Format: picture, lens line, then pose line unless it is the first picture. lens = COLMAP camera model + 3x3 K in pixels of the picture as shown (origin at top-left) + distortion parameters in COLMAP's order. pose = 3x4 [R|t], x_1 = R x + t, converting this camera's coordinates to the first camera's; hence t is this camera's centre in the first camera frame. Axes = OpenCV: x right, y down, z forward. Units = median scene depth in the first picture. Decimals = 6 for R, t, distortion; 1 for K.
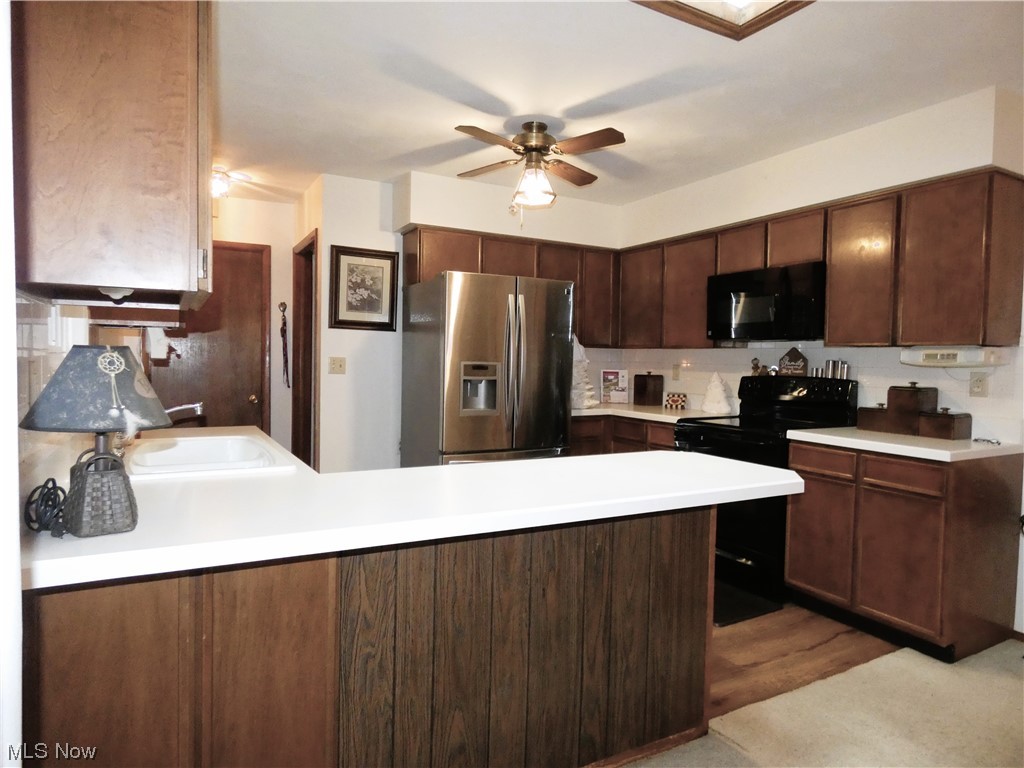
lens RADIAL K [[624.1, 0, 512.0], [0, 624.1, 384.0], [0, 0, 1]] dist [0.010917, 0.001887]
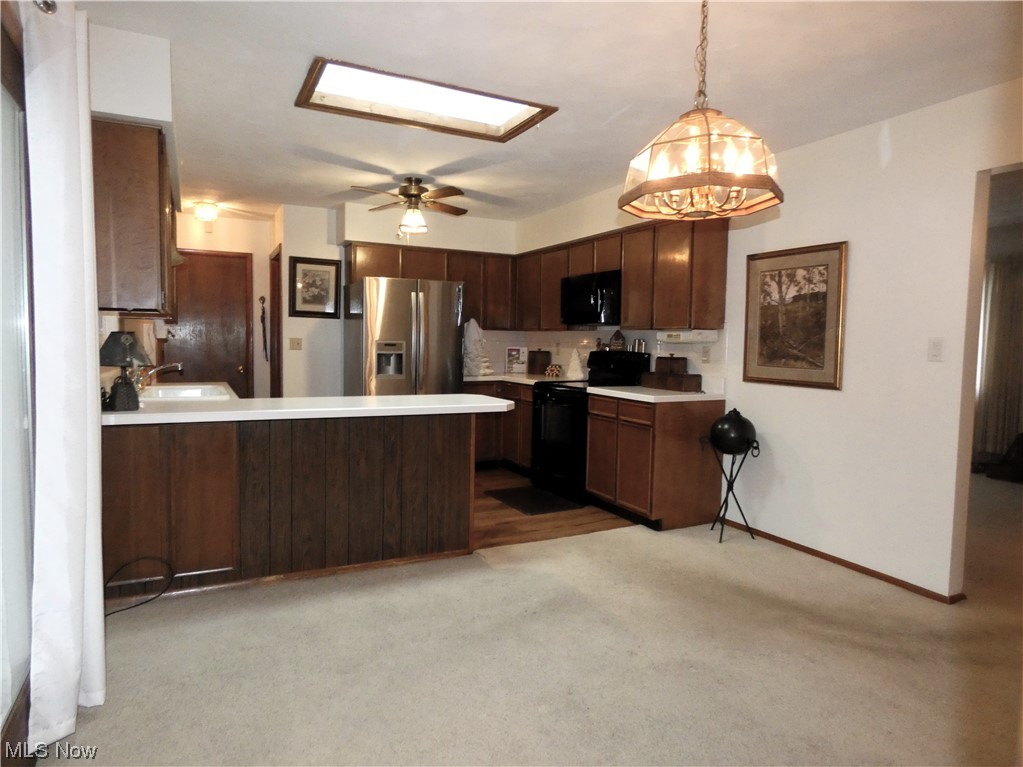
lens RADIAL K [[621.4, 0, 511.5], [0, 621.4, 383.5], [0, 0, 1]] dist [0.000278, -0.000013]
pose [[0.999346, 0.000836, -0.036157, 0.276730], [0.000196, 0.999593, 0.028510, 0.021477], [0.036166, -0.028499, 0.998939, -0.399328]]
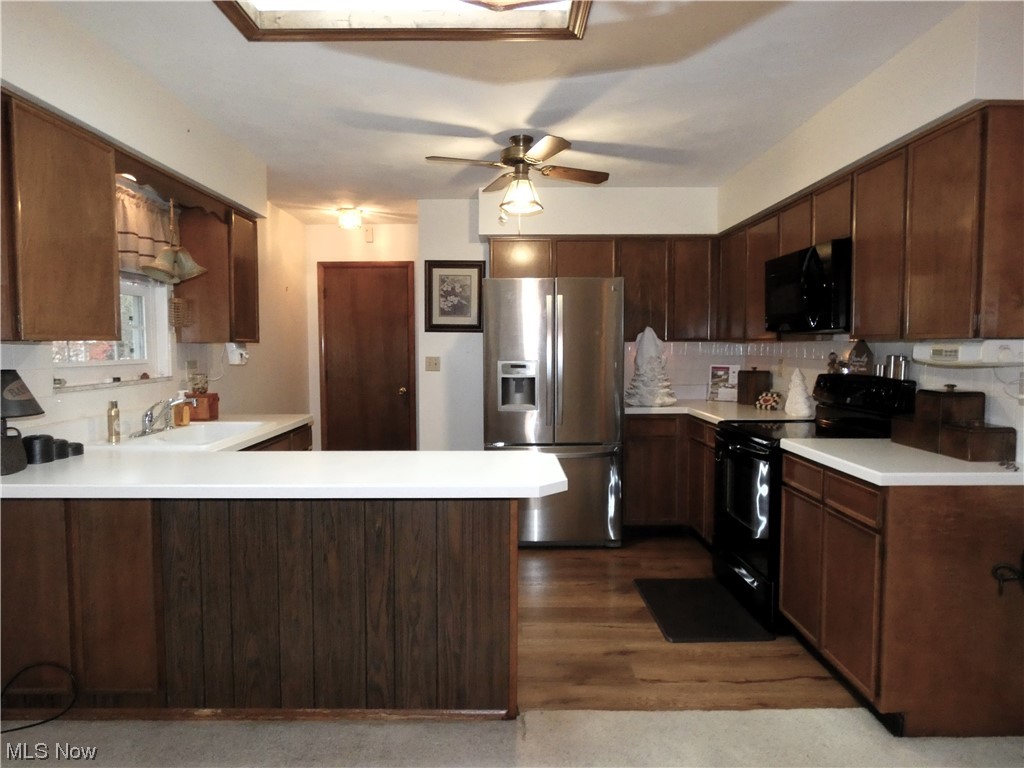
lens RADIAL K [[637.1, 0, 512.0], [0, 637.1, 384.0], [0, 0, 1]] dist [0.002164, 0.001394]
pose [[0.878284, 0.009192, -0.478051, 0.467631], [-0.000575, 0.999835, 0.018169, -0.015621], [0.478139, -0.015683, 0.878144, 0.036434]]
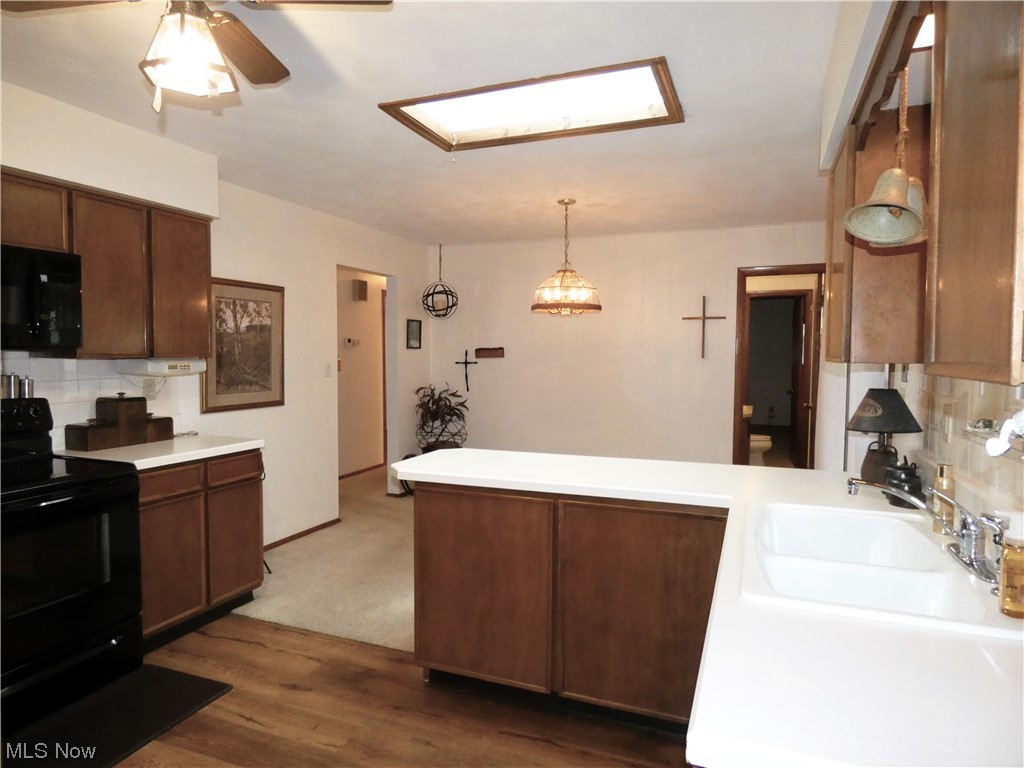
lens RADIAL K [[624.1, 0, 512.0], [0, 624.1, 384.0], [0, 0, 1]] dist [0.010917, 0.001887]
pose [[-0.631222, -0.066104, 0.772780, -0.460329], [0.011660, 0.995440, 0.094675, -0.090746], [-0.775515, 0.068771, -0.627573, 0.990726]]
